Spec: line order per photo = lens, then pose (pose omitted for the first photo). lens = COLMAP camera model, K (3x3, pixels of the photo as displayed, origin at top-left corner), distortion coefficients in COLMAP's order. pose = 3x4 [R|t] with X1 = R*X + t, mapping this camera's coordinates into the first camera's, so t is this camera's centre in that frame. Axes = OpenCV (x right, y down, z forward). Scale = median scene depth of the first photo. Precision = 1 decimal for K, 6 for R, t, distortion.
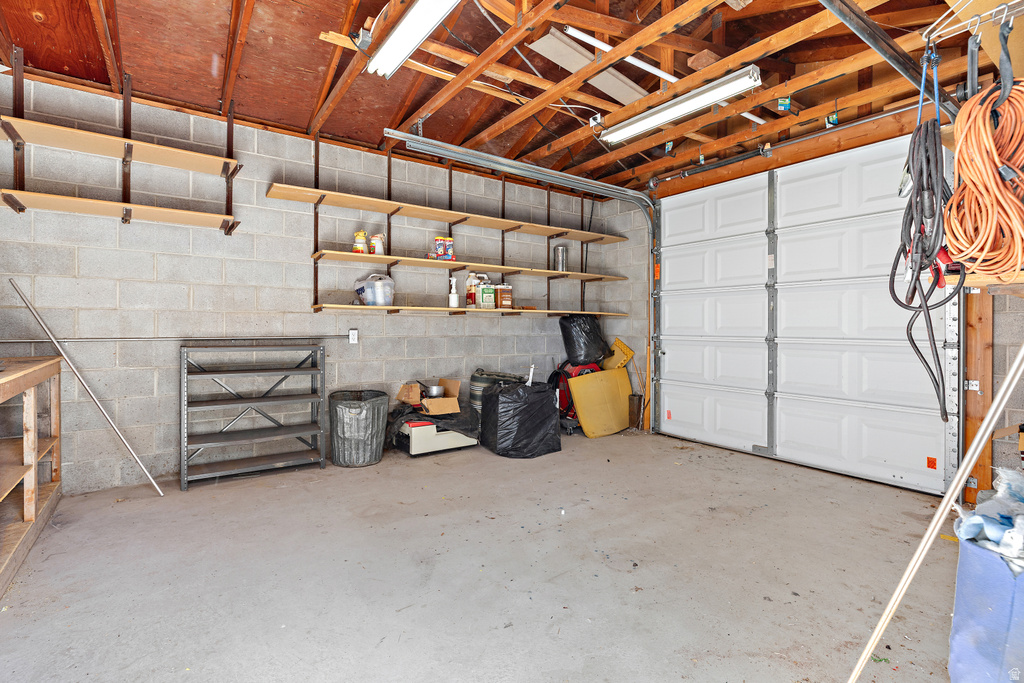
lens RADIAL K [[485.3, 0, 520.4], [0, 485.3, 322.6], [0, 0, 1]] dist [-0.002690, 0.000469]
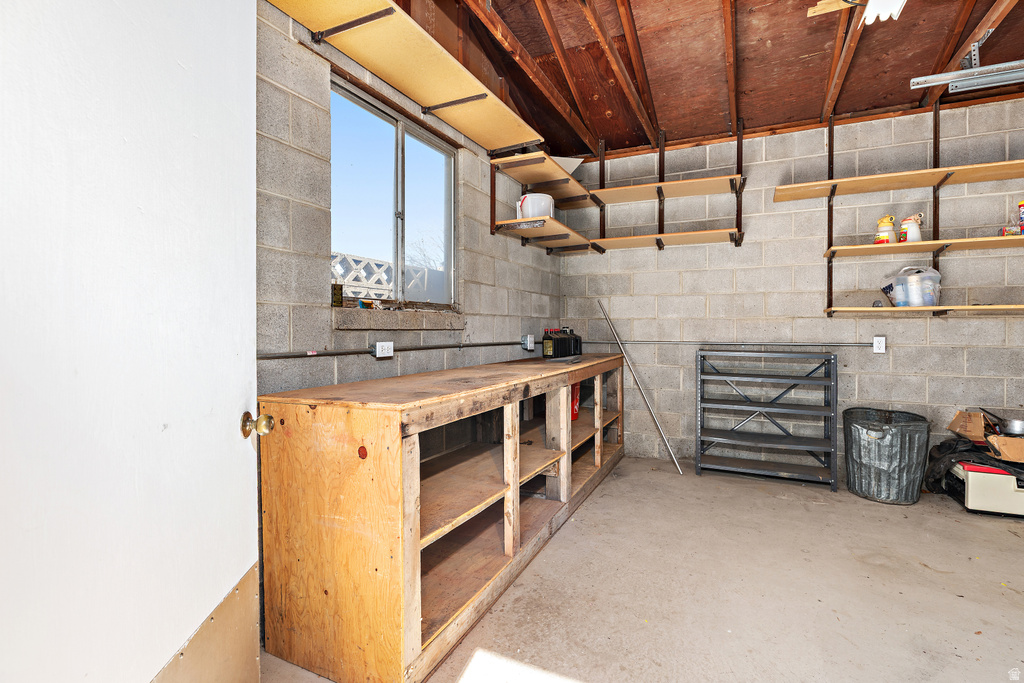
lens RADIAL K [[479.4, 0, 519.6], [0, 479.4, 329.9], [0, 0, 1]] dist [-0.003573, -0.000343]
pose [[0.486434, -0.001663, -0.873716, 0.081265], [0.006404, 0.999978, 0.001662, -0.002233], [0.873694, -0.006404, 0.486434, 0.066776]]
